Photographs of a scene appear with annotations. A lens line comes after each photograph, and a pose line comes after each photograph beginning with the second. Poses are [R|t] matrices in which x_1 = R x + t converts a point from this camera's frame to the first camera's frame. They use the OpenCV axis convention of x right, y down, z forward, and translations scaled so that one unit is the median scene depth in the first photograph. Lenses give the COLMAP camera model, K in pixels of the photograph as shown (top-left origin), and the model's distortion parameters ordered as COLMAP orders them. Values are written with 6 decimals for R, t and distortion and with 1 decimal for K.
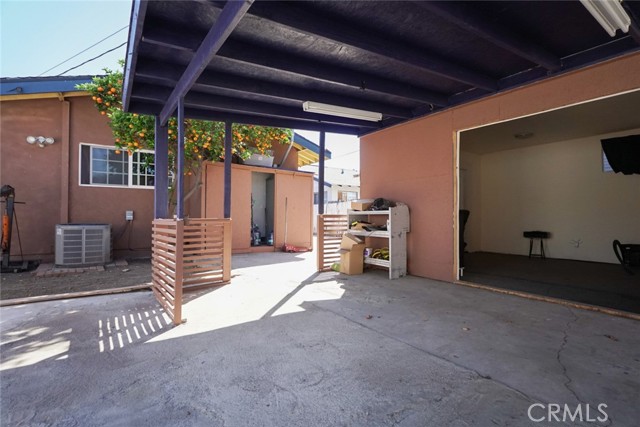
lens RADIAL K [[312.3, 0, 320.3], [0, 312.3, 214.2], [0, 0, 1]] dist [-0.003345, 0.000128]
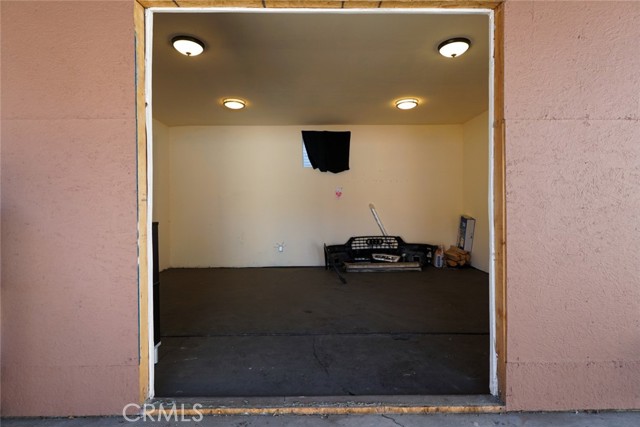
lens RADIAL K [[332.8, 0, 319.7], [0, 332.8, 213.0], [0, 0, 1]] dist [-0.002858, -0.000452]
pose [[0.590875, -0.009736, 0.806705, 0.233023], [-0.000376, 0.999924, 0.012343, -0.020133], [-0.806763, -0.007596, 0.590826, 0.584877]]
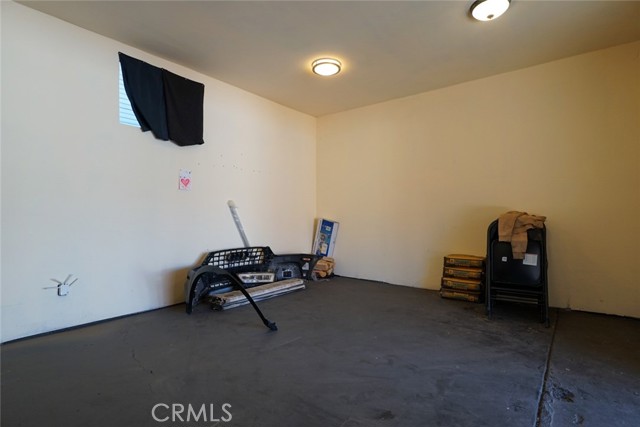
lens RADIAL K [[332.8, 0, 321.1], [0, 332.8, 212.5], [0, 0, 1]] dist [-0.002858, -0.000452]
pose [[-0.296023, 0.019003, 0.954992, 0.517868], [-0.010049, 0.999685, -0.023007, 0.011966], [-0.955128, -0.016407, -0.295739, 1.286440]]
